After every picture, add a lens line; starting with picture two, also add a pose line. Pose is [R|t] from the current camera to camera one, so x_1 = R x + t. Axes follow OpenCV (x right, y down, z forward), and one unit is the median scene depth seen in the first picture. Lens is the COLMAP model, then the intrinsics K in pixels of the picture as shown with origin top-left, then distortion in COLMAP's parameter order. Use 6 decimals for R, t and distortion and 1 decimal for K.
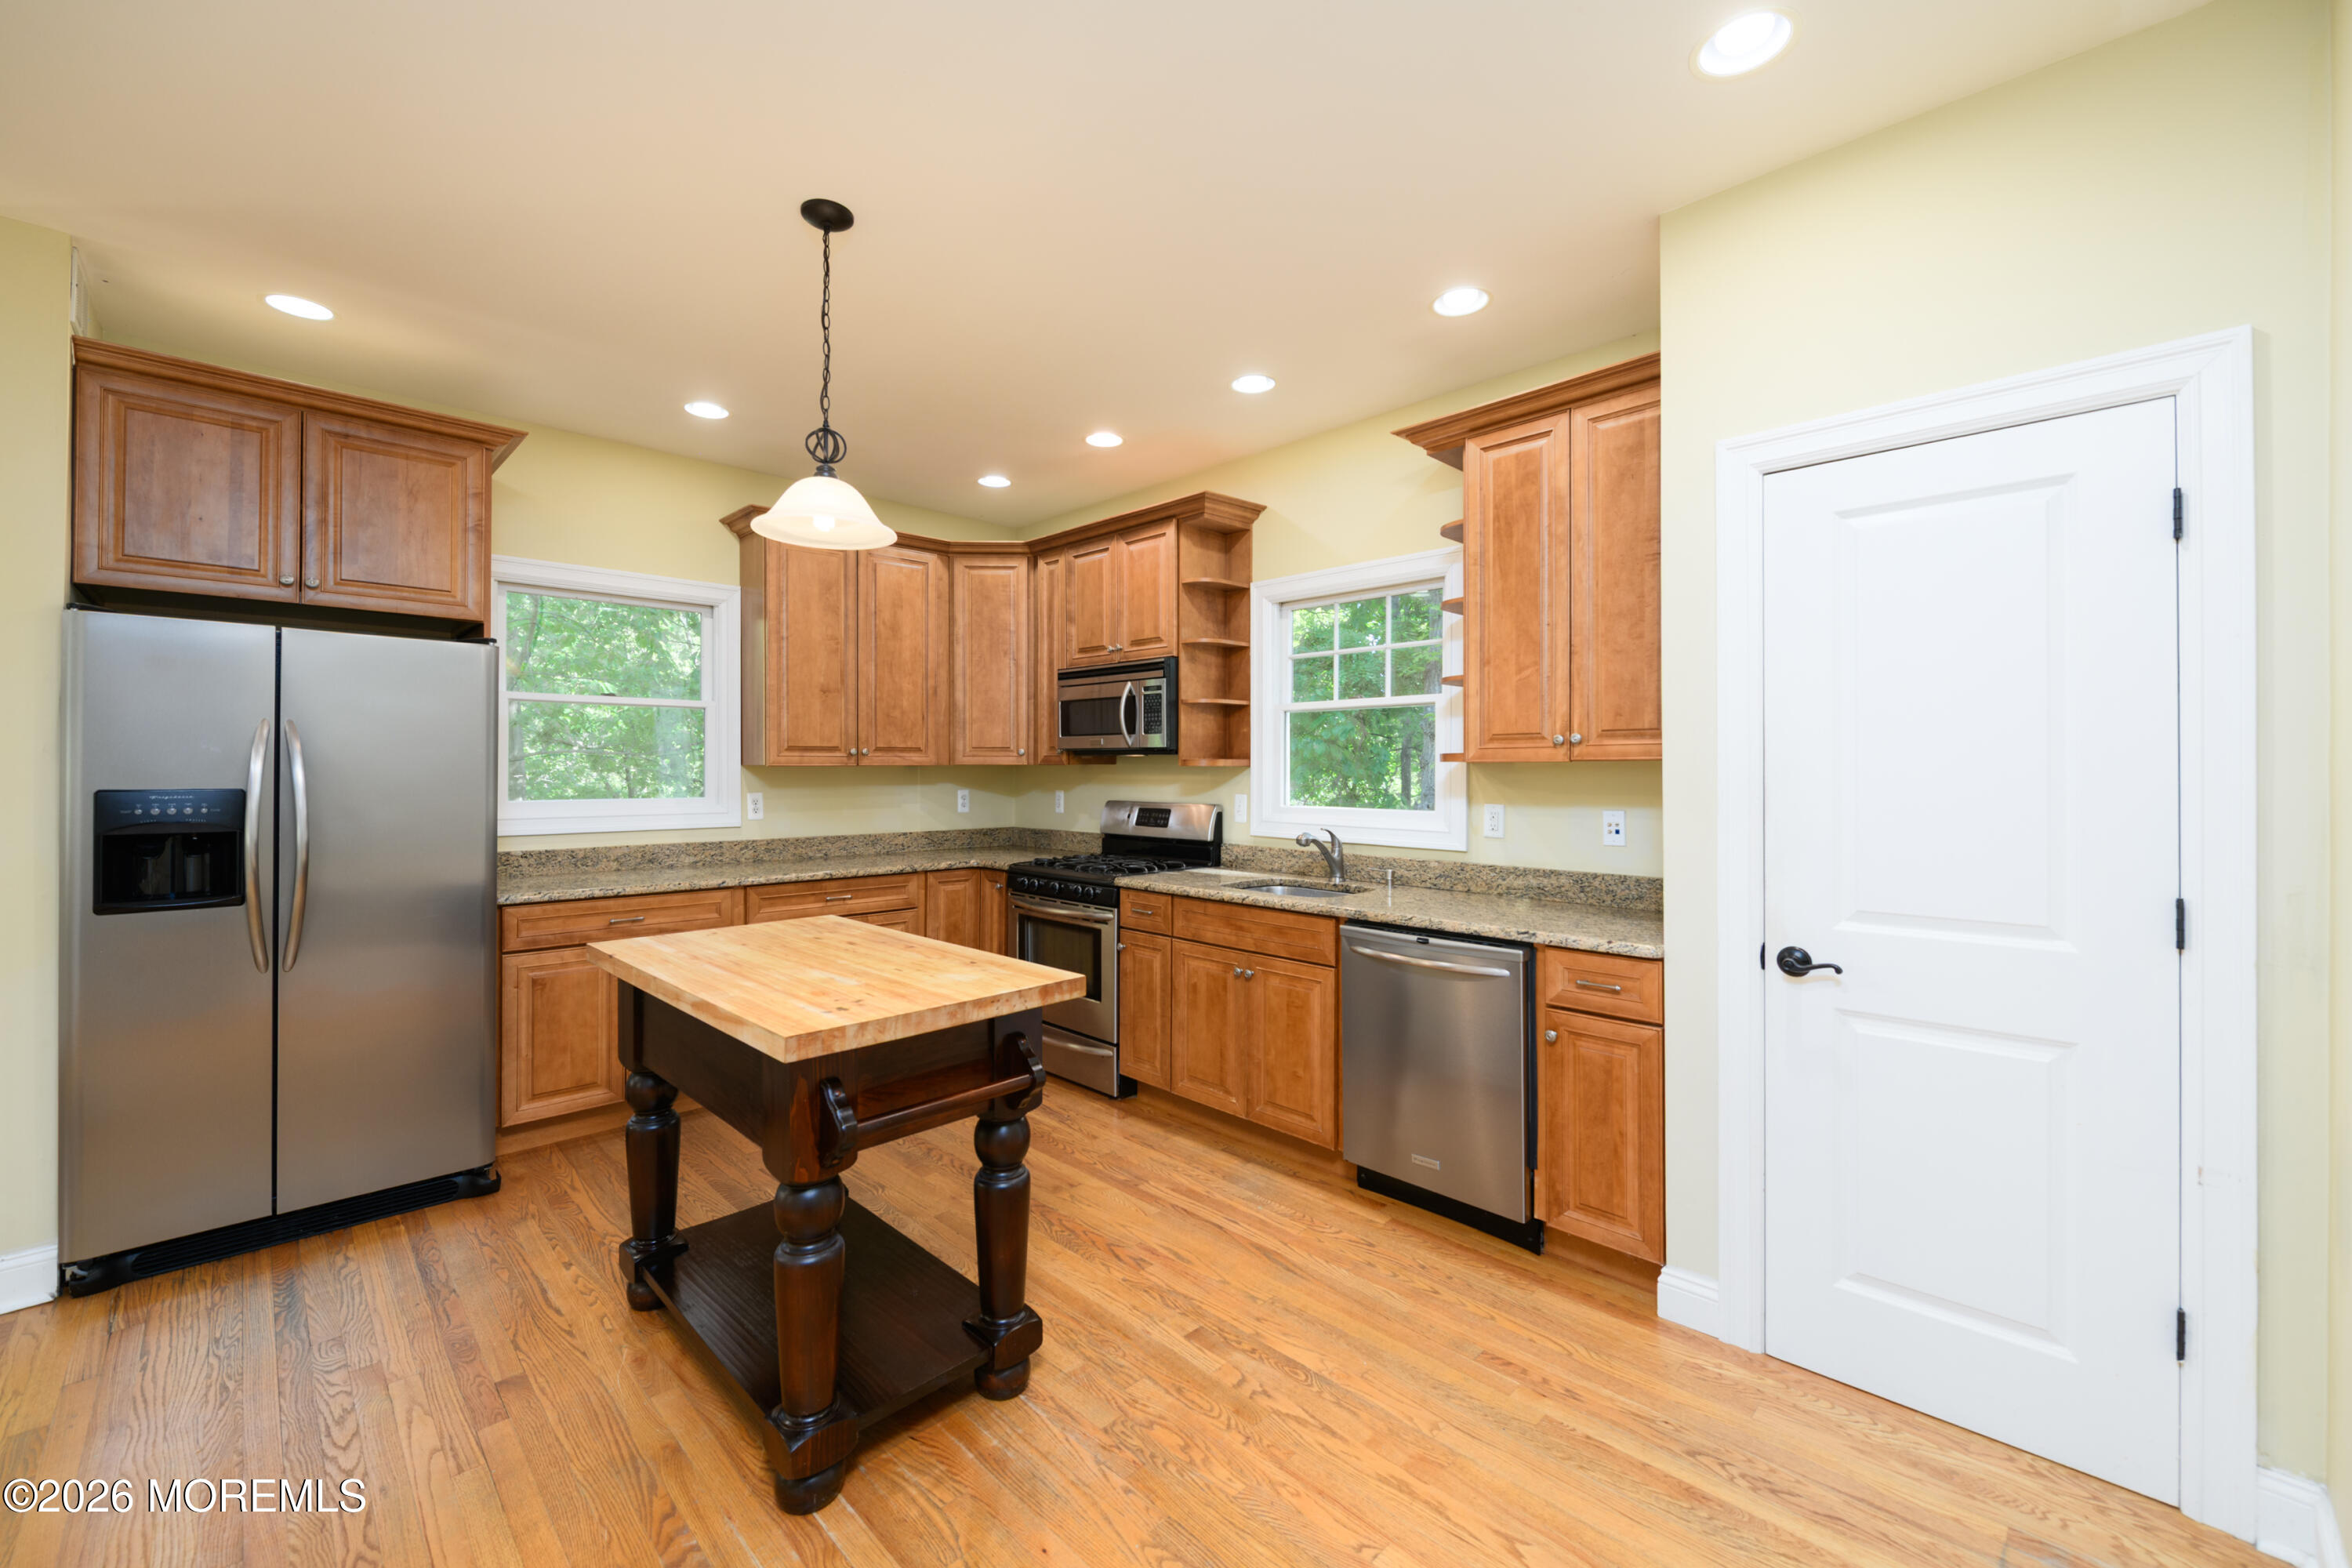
lens RADIAL K [[943.6, 0, 1188.6], [0, 943.6, 764.6], [0, 0, 1]] dist [0.000674, -0.000763]
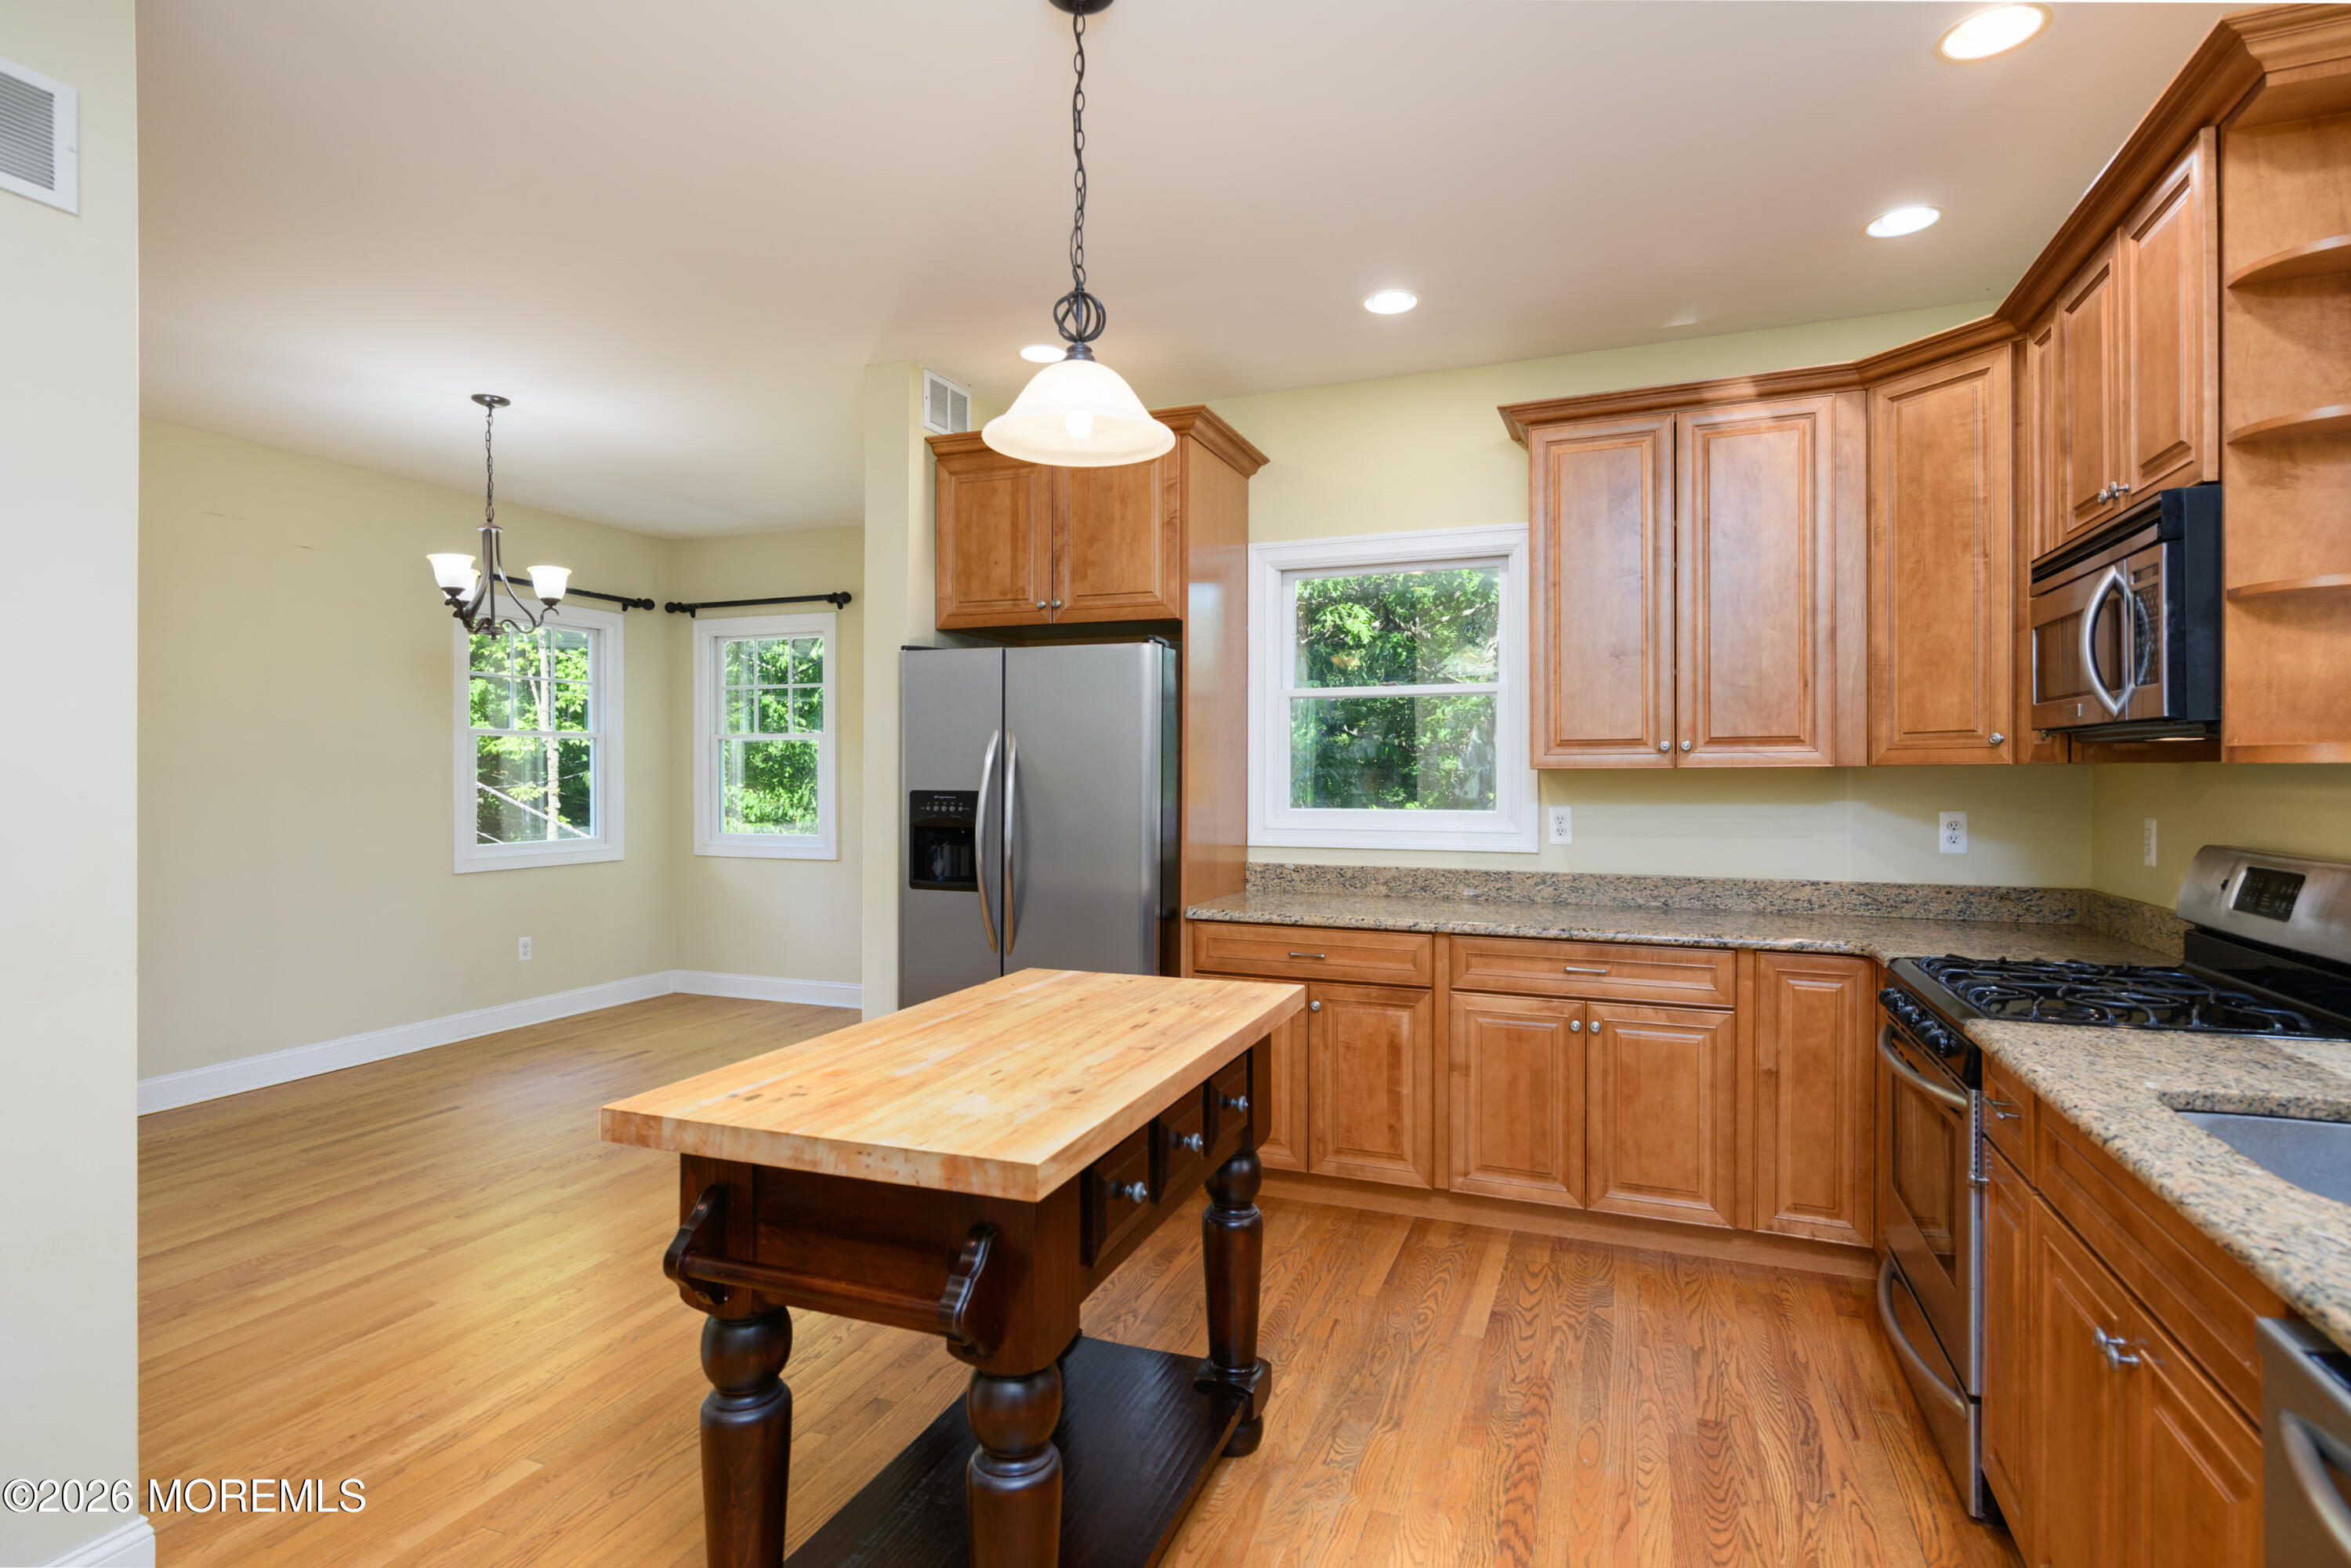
lens RADIAL K [[1194.0, 0, 1173.6], [0, 1194.0, 774.0], [0, 0, 1]] dist [0.019333, 0.000282]
pose [[0.396394, -0.001371, -0.918079, 0.276511], [0.004713, 0.999989, 0.000541, 0.003635], [0.918068, -0.004541, 0.396396, 0.410829]]
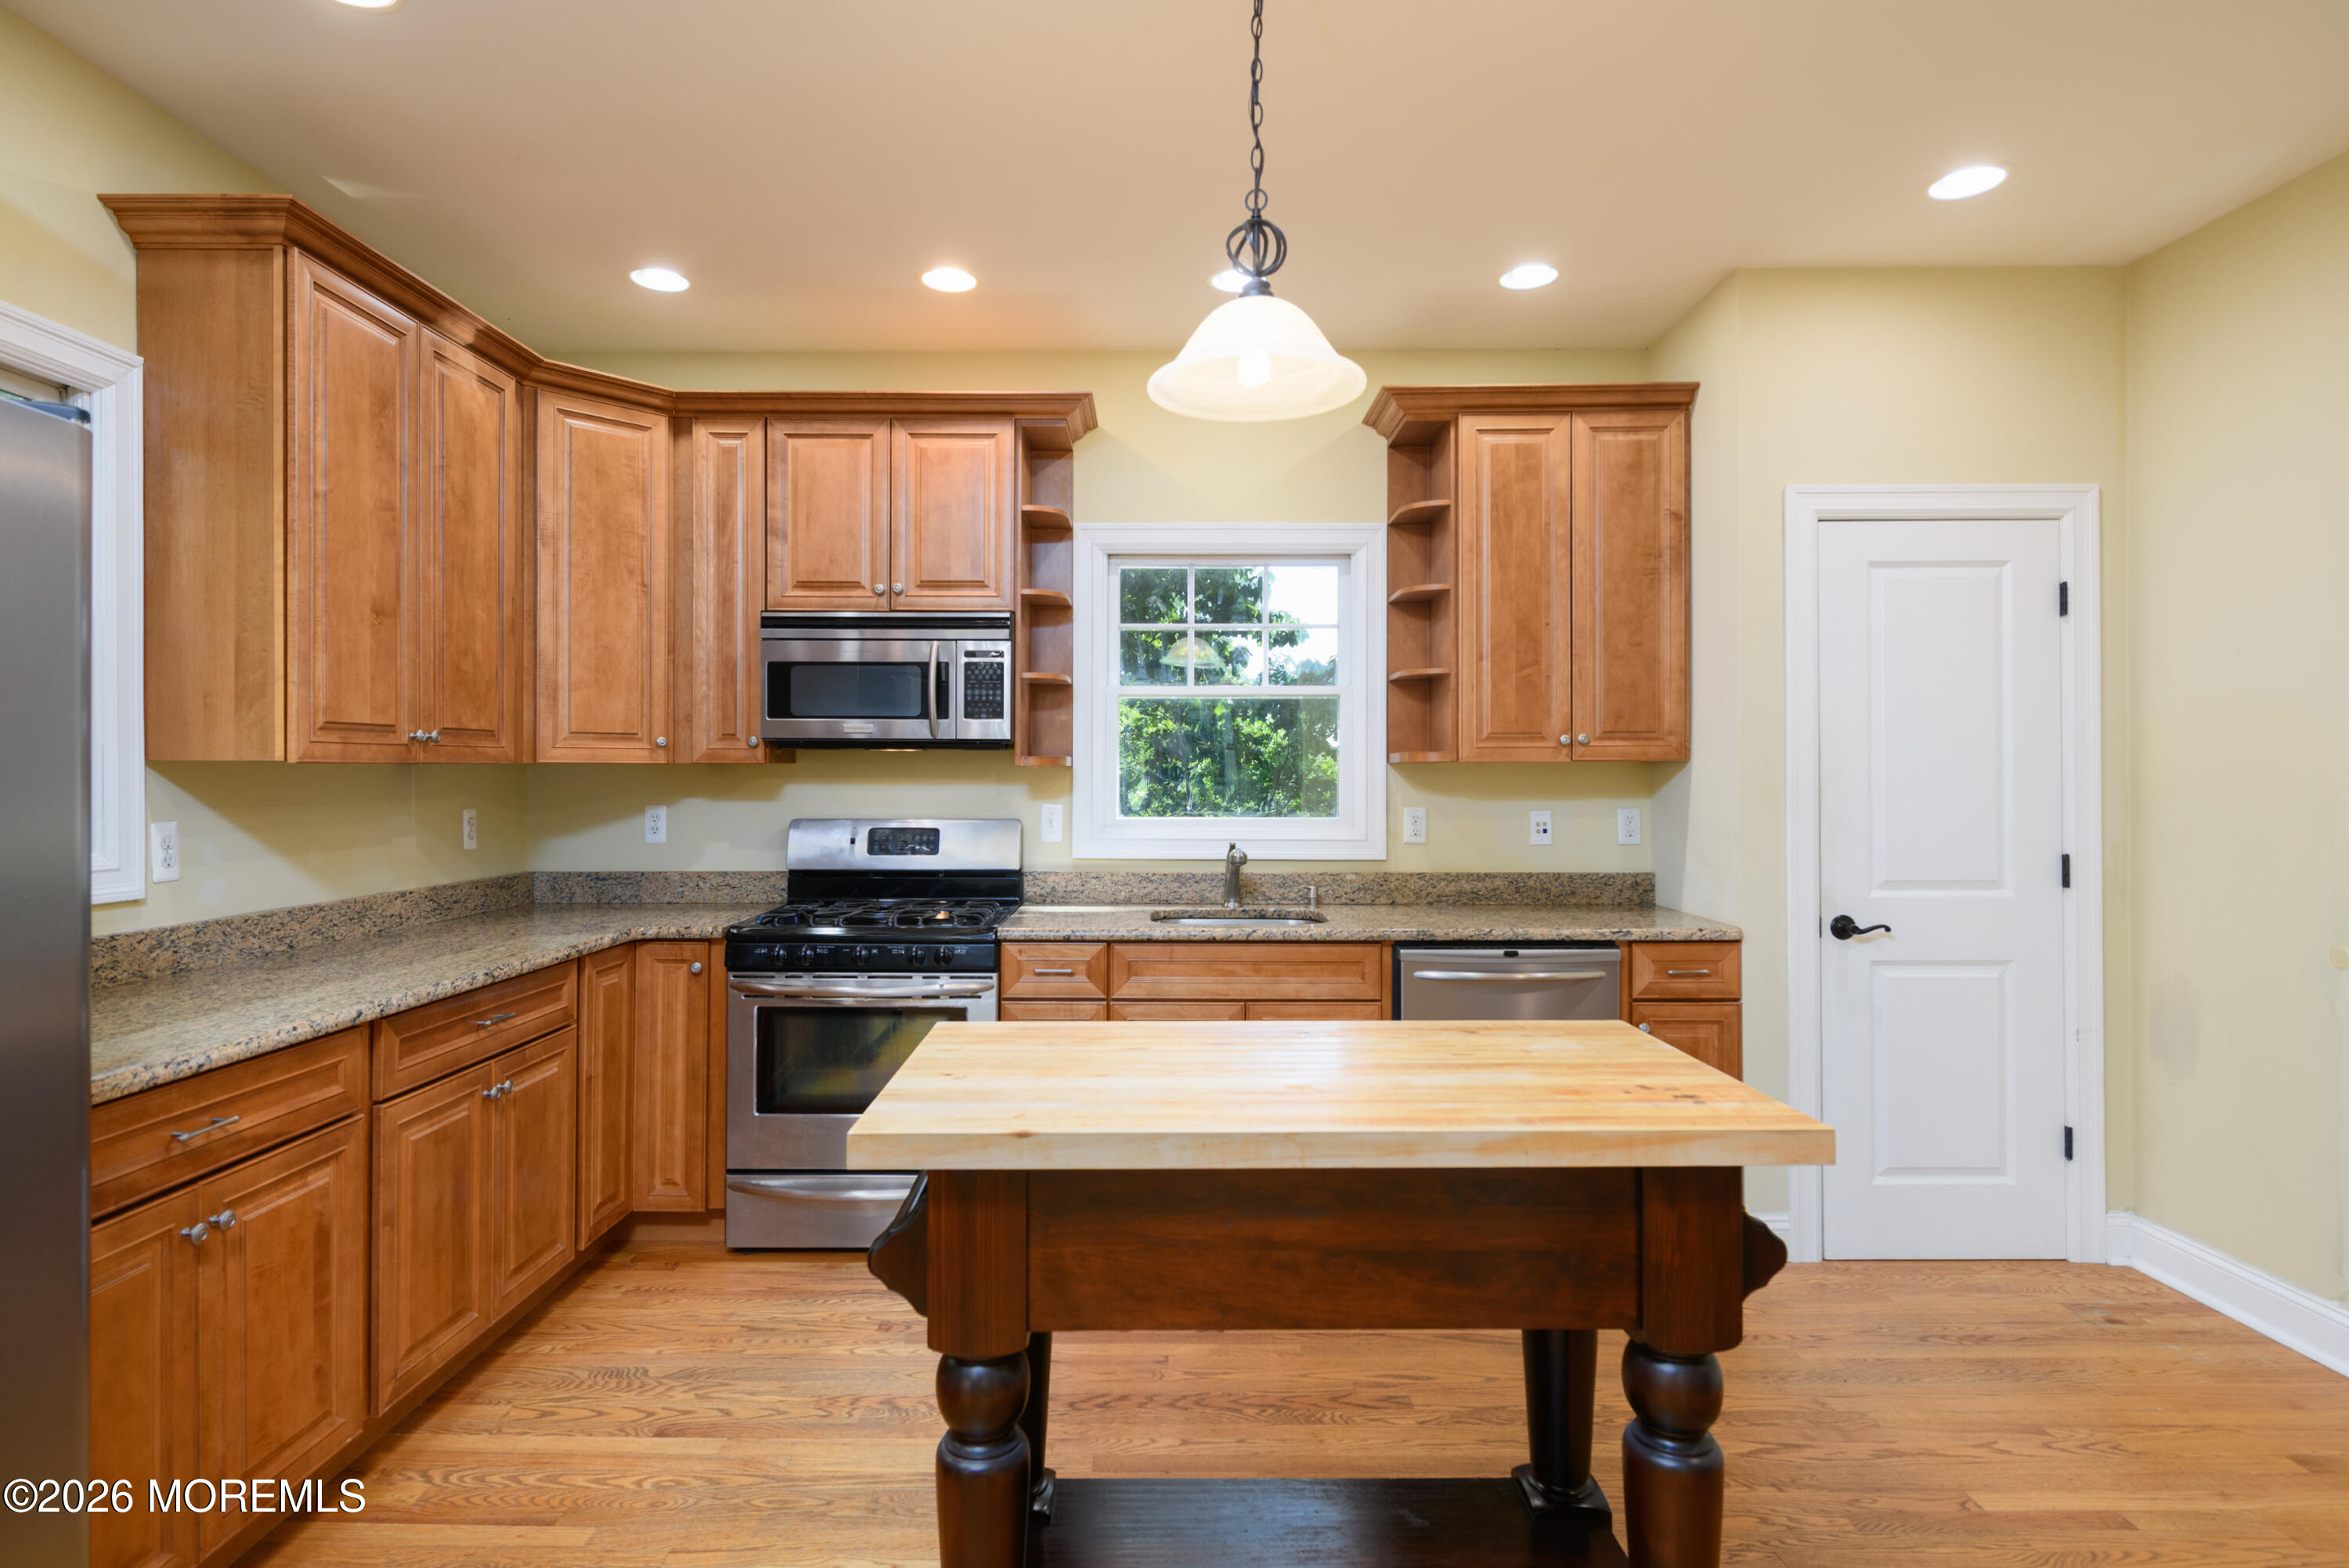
lens RADIAL K [[1218.6, 0, 1159.7], [0, 1218.6, 768.0], [0, 0, 1]] dist [0.015536, 0.000155]
pose [[0.707930, 0.001911, 0.706280, -0.588239], [-0.002180, 0.999997, -0.000520, 0.003611], [-0.706279, -0.001172, 0.707932, 0.272558]]
